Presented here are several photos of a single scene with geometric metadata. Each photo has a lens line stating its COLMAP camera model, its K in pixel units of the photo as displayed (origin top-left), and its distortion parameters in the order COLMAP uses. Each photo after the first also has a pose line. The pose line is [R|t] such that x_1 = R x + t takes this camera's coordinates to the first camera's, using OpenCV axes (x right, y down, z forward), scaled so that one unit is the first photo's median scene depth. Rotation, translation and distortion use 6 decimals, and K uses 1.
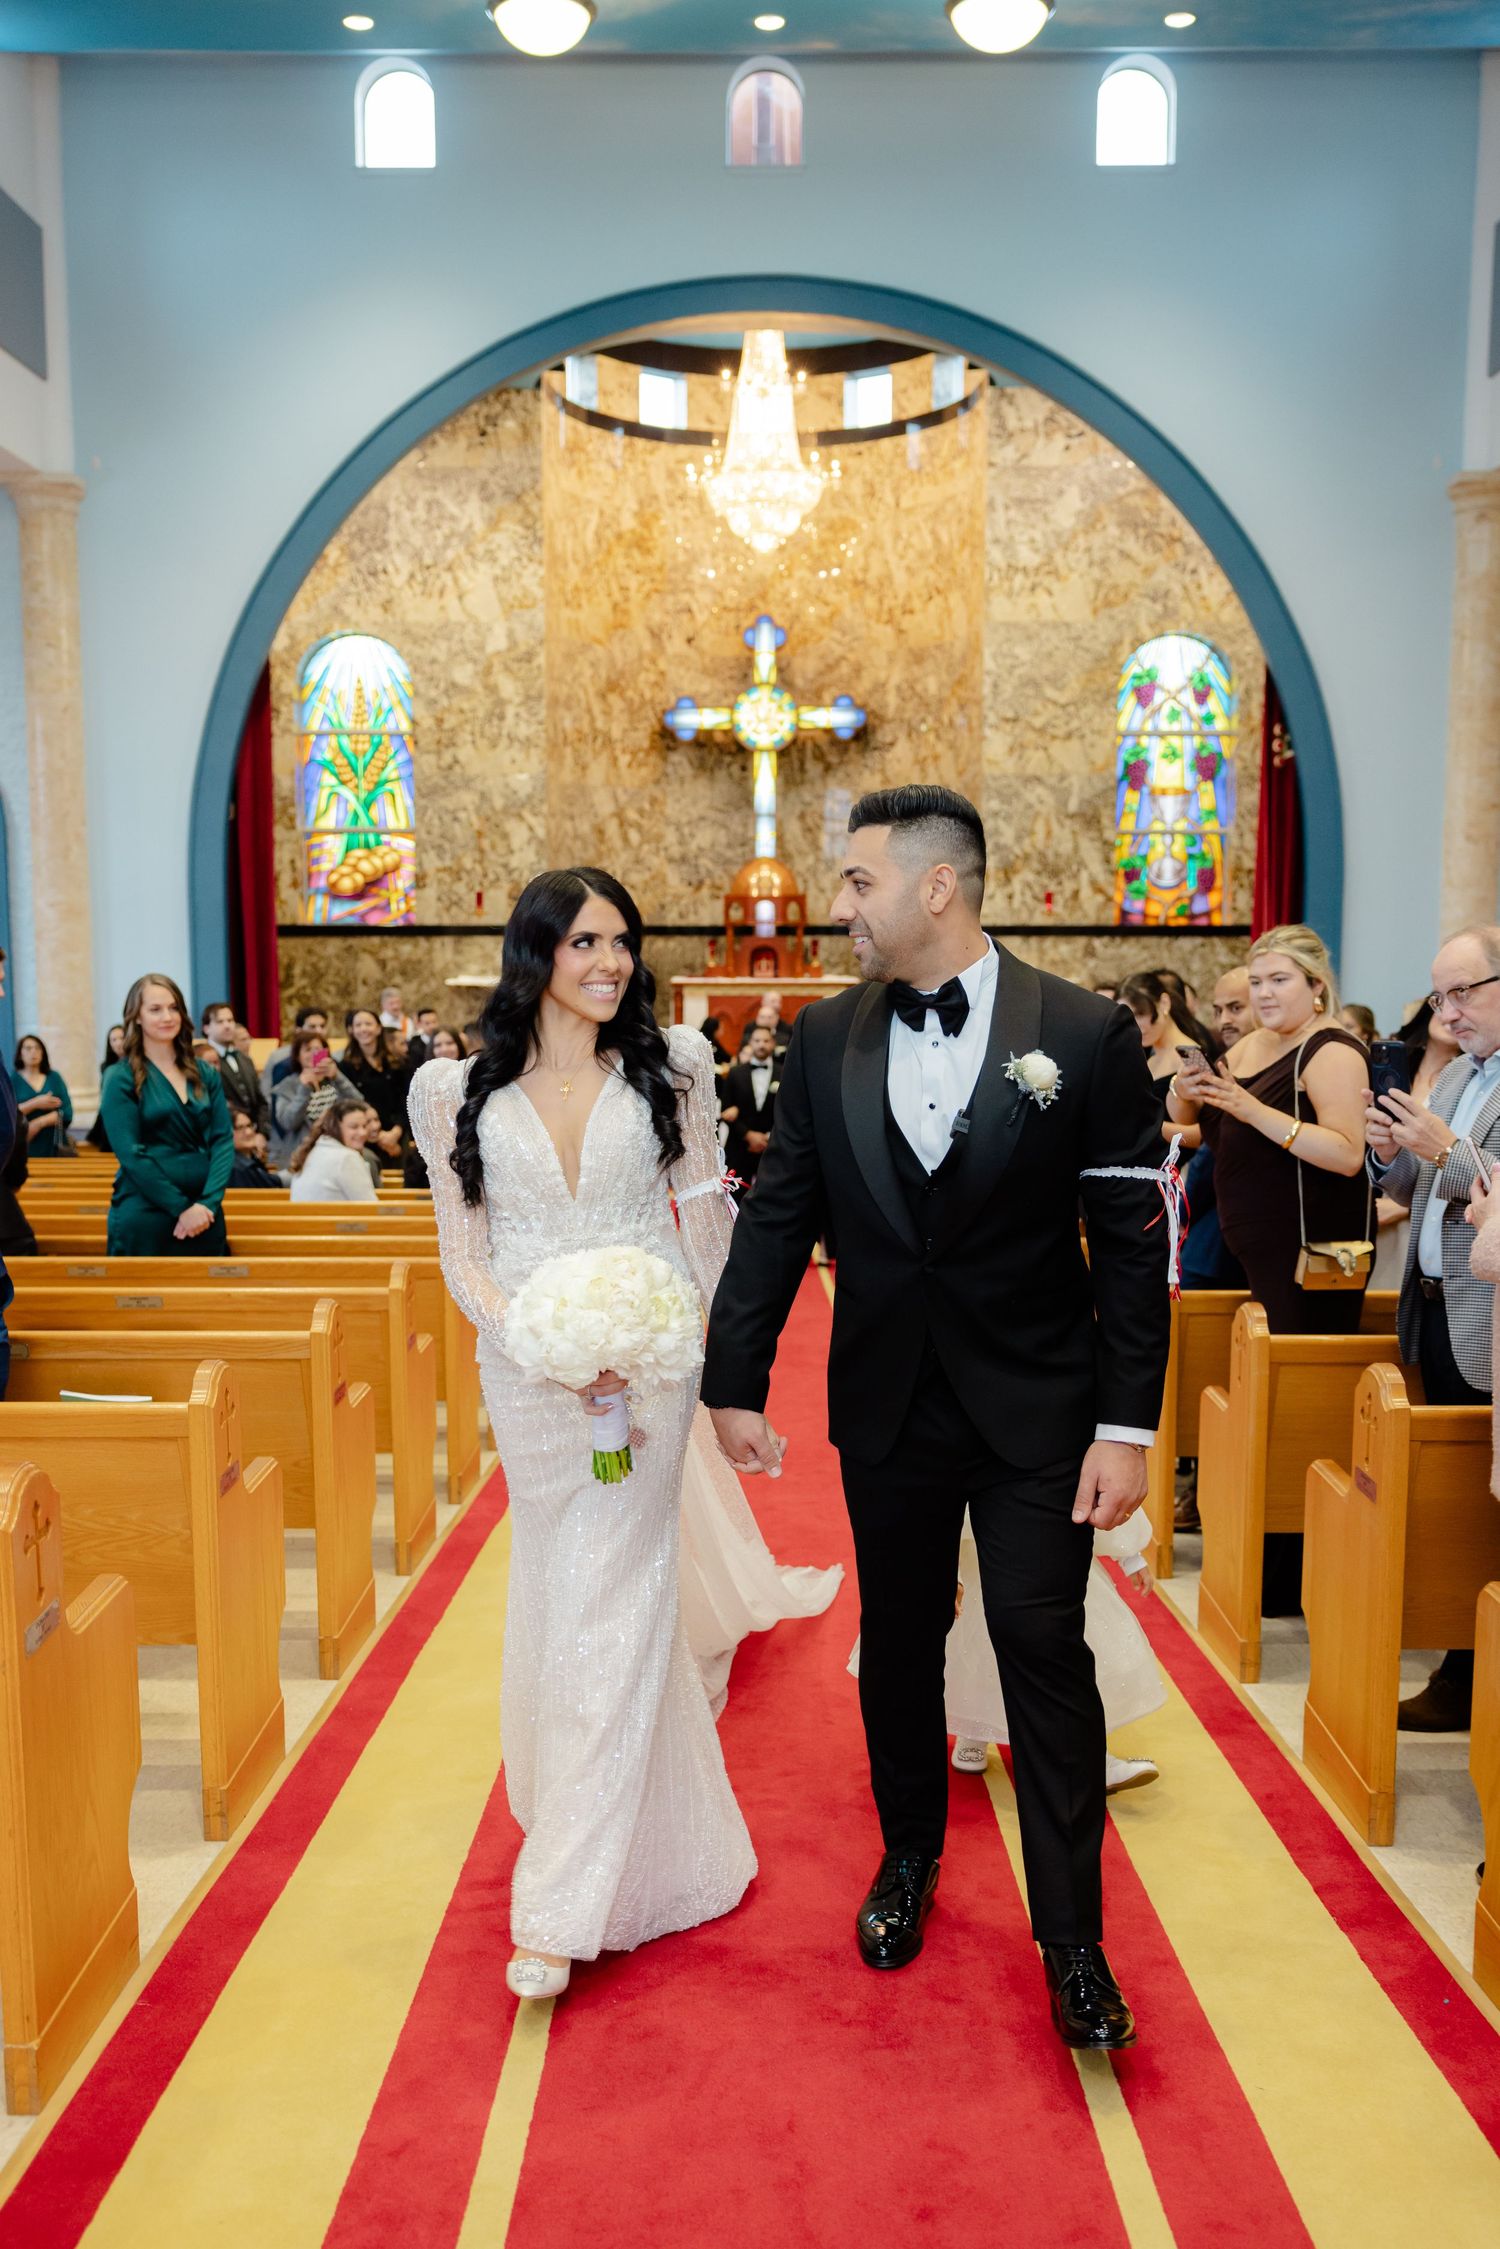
lens RADIAL K [[2004.6, 0, 752.0], [0, 2004.6, 1178.2], [0, 0, 1]] dist [-0.008957, 0.003010]
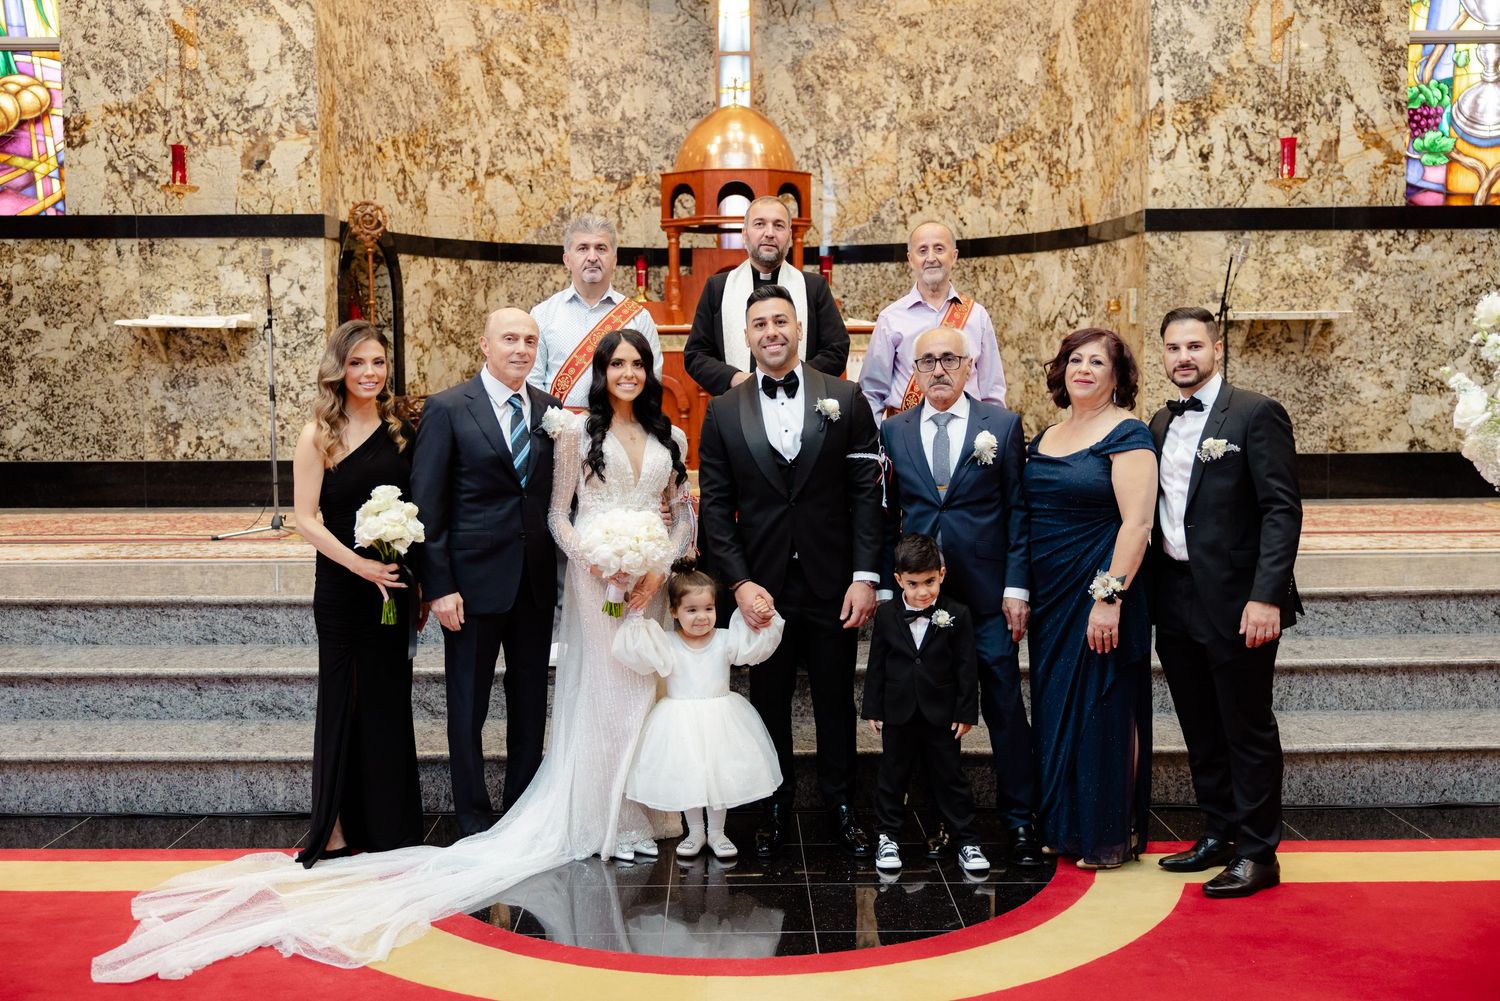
lens RADIAL K [[1596.8, 0, 719.4], [0, 1596.8, 494.0], [0, 0, 1]] dist [0.021412, 0.001418]
pose [[0.999967, -0.007461, -0.003314, 0.002882], [0.007297, 0.998864, -0.047083, -0.033151], [0.003661, 0.047058, 0.998885, 0.584603]]
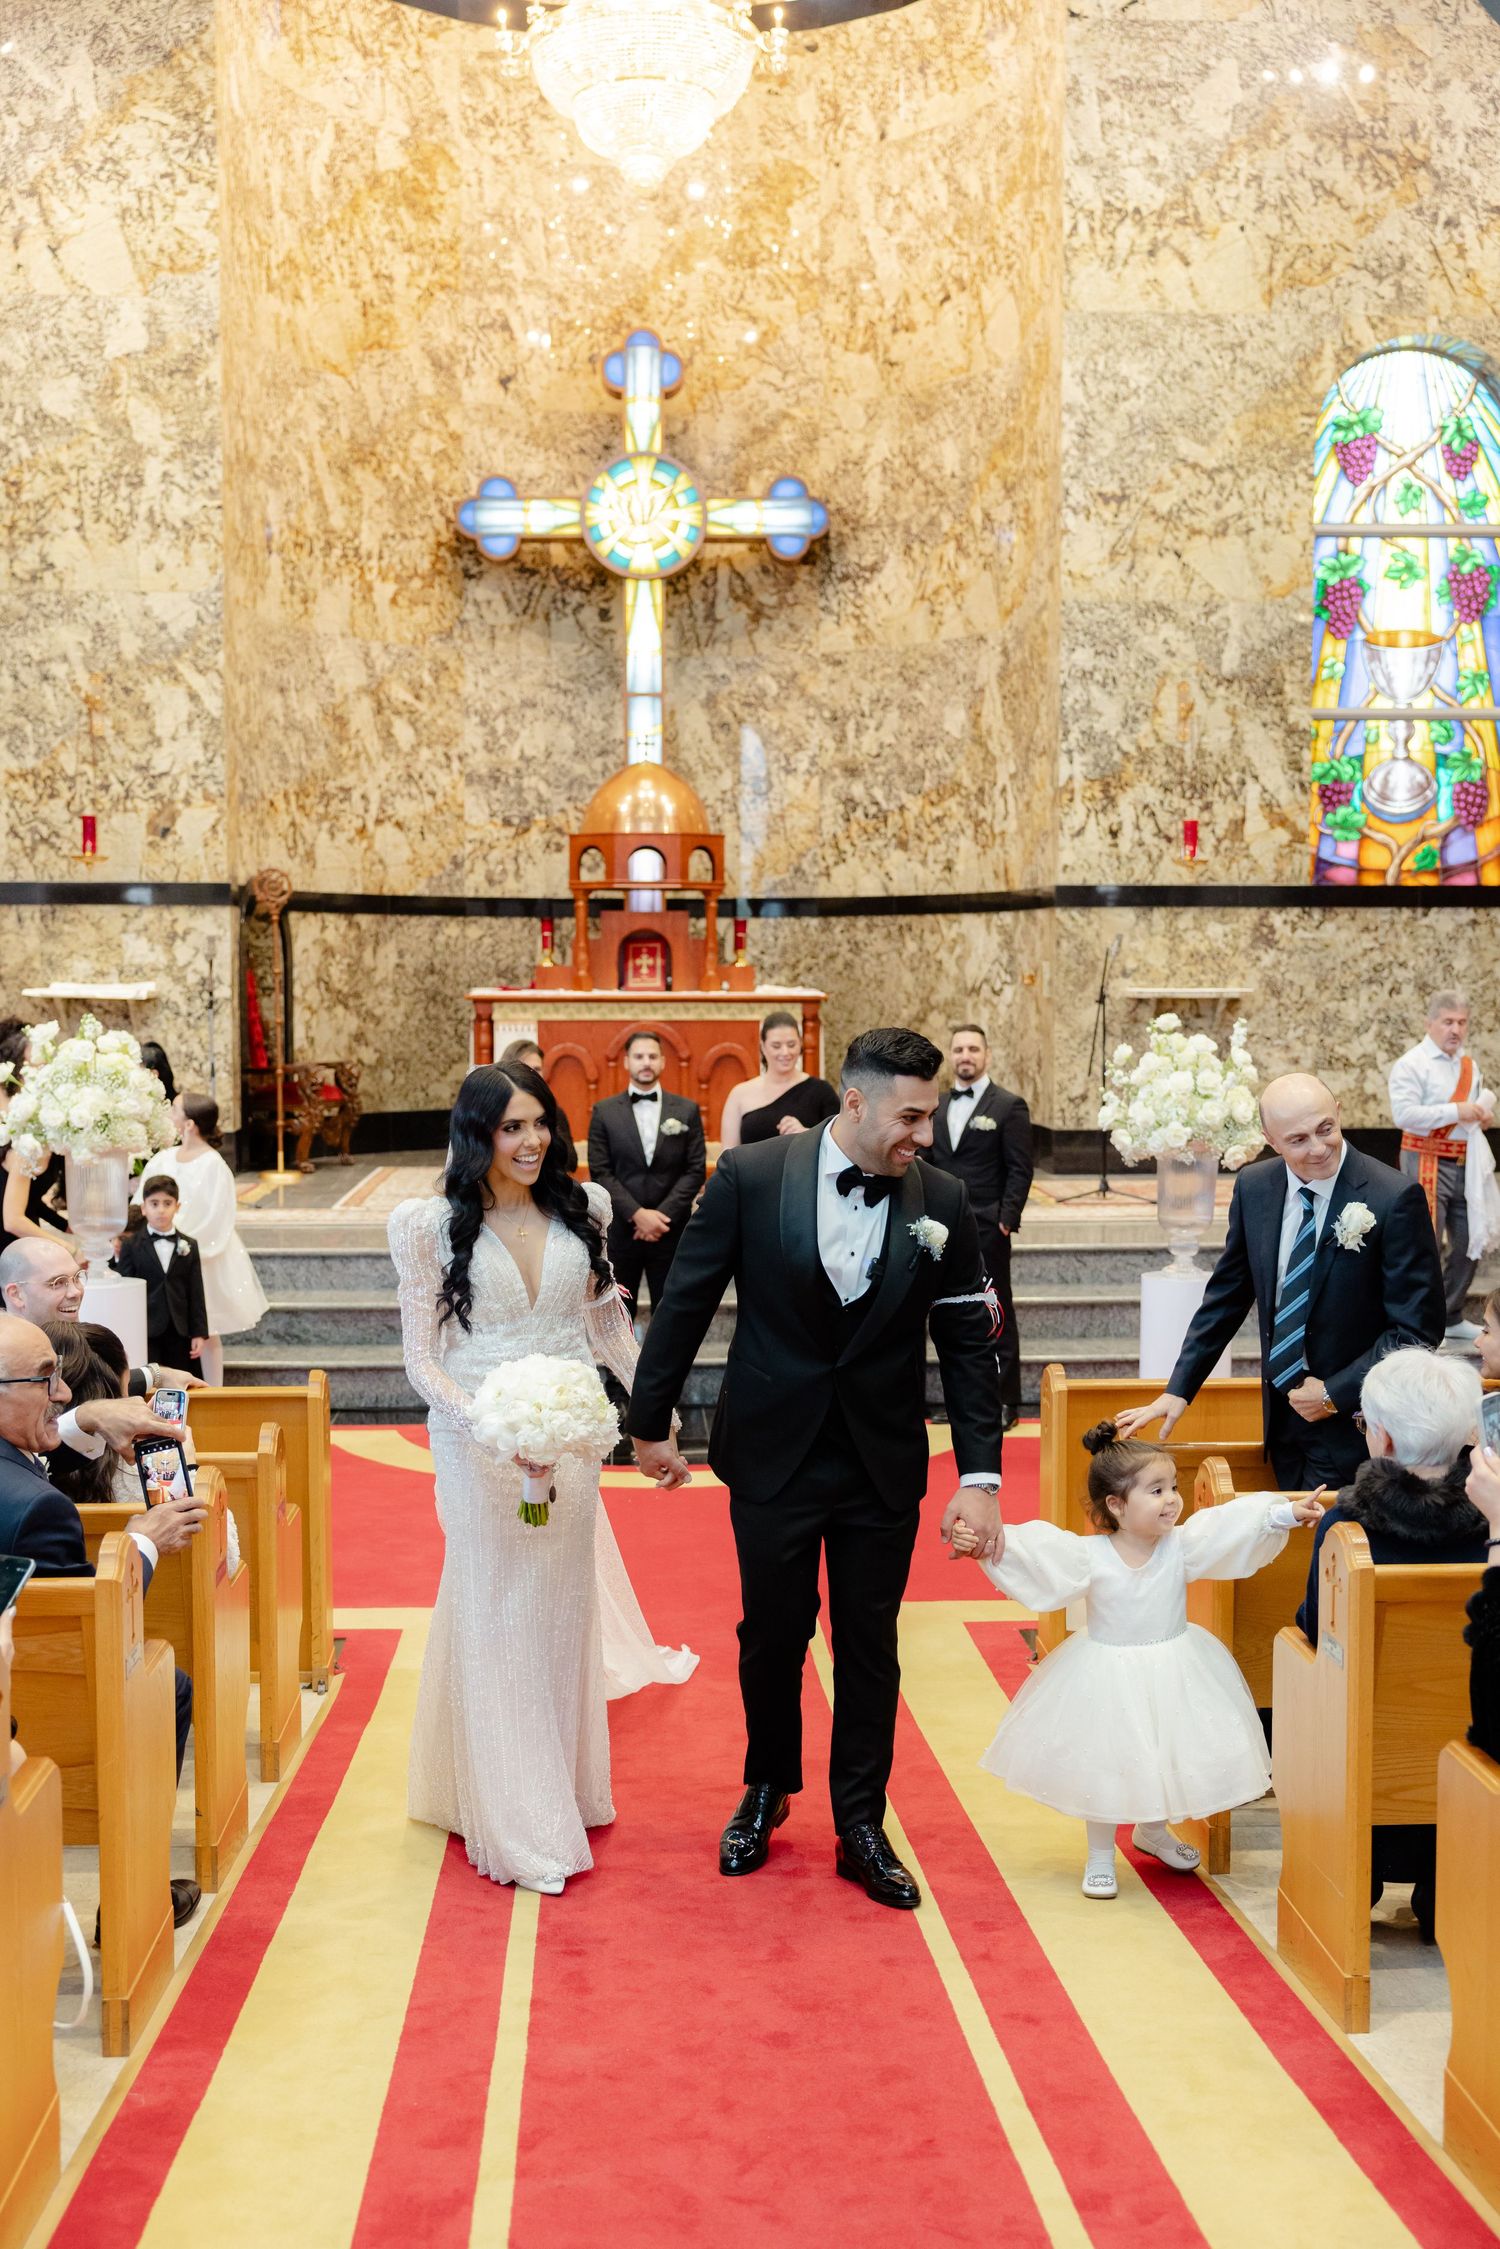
lens RADIAL K [[2531.1, 0, 746.5], [0, 2531.1, 1140.5], [0, 0, 1]] dist [0.015117, 0.017415]
pose [[0.998452, -0.003677, 0.055498, -0.004883], [0.006951, 0.998239, -0.058910, -0.020809], [-0.055183, 0.059204, 0.996719, 0.345422]]
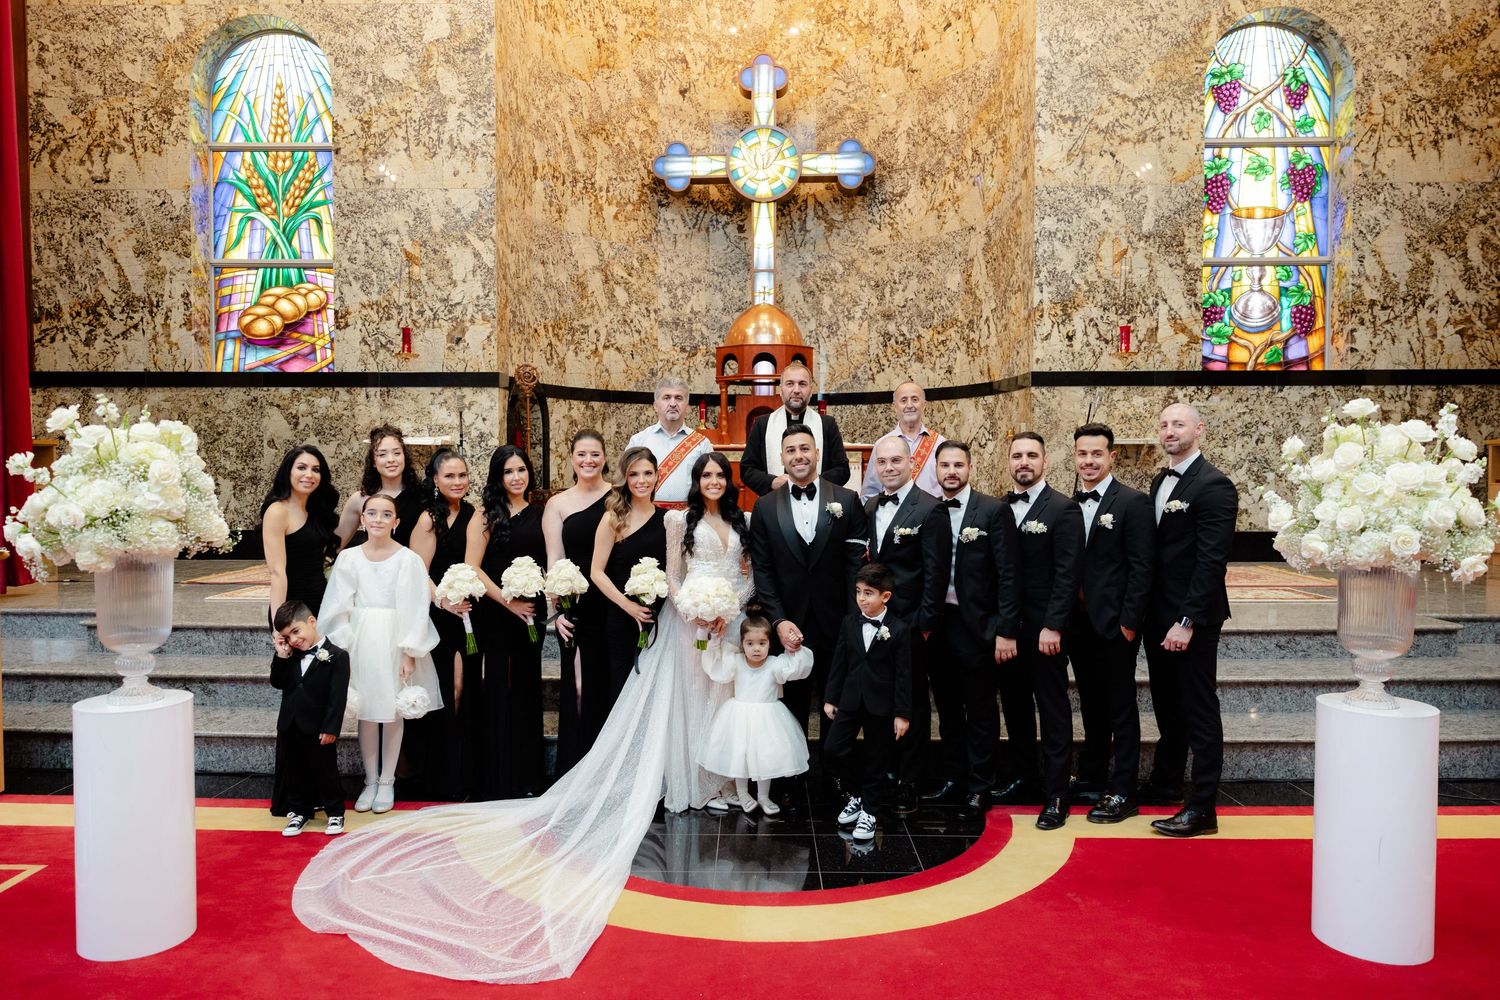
lens RADIAL K [[1010.7, 0, 730.1], [0, 1010.7, 501.6], [0, 0, 1]] dist [0.015408, -0.002479]
pose [[0.999728, 0.000204, -0.023329, 0.002033], [-0.002343, 0.995785, -0.091687, -0.036913], [0.023212, 0.091717, 0.995515, 0.596888]]
